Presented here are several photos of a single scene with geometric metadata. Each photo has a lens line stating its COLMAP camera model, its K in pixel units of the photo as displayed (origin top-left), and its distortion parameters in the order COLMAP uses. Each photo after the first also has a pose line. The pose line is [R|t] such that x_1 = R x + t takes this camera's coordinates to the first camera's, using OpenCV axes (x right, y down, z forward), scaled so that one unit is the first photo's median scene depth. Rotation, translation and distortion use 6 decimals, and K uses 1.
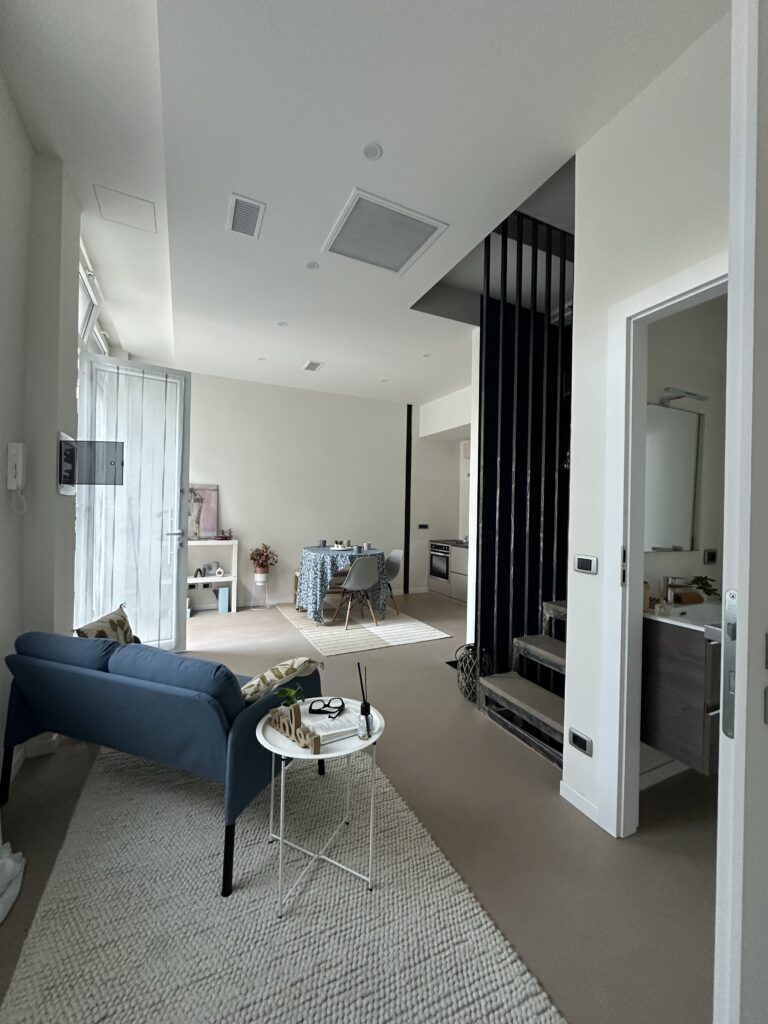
lens RADIAL K [[411.0, 0, 384.6], [0, 411.0, 511.3], [0, 0, 1]] dist [-0.008374, 0.000800]
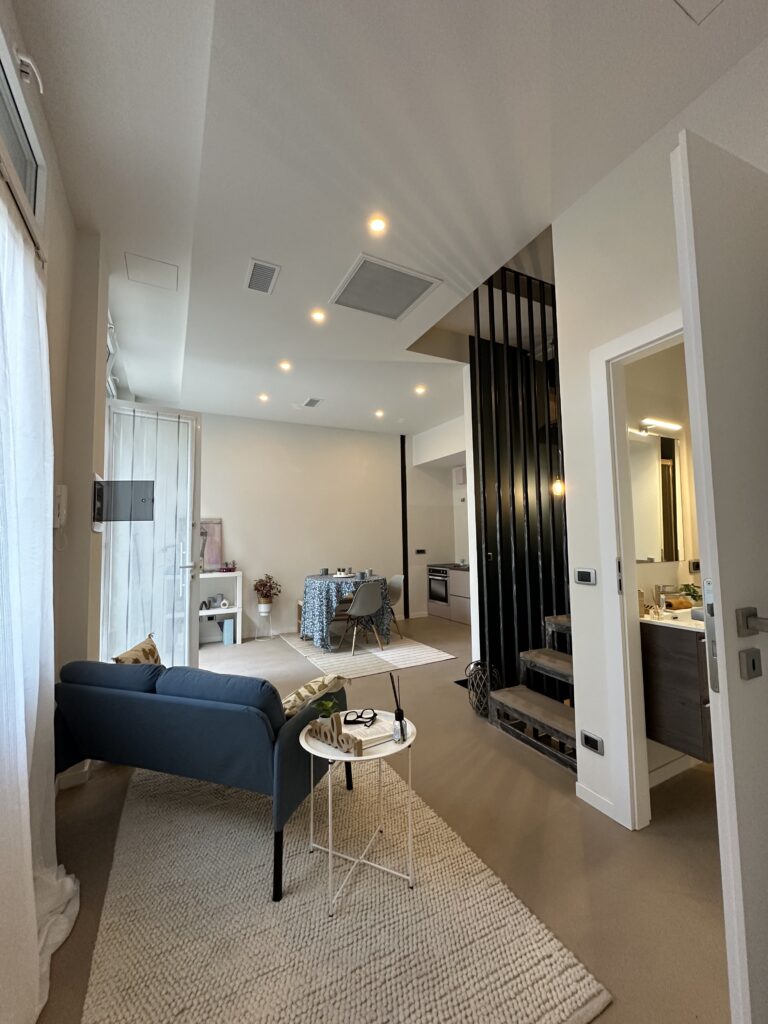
lens RADIAL K [[411.0, 0, 385.0], [0, 411.0, 510.4], [0, 0, 1]] dist [-0.008374, 0.000800]
pose [[0.998976, -0.035497, 0.028034, -0.076511], [0.037374, 0.996879, -0.069542, 0.008474], [-0.025478, 0.070519, 0.997185, -0.105852]]
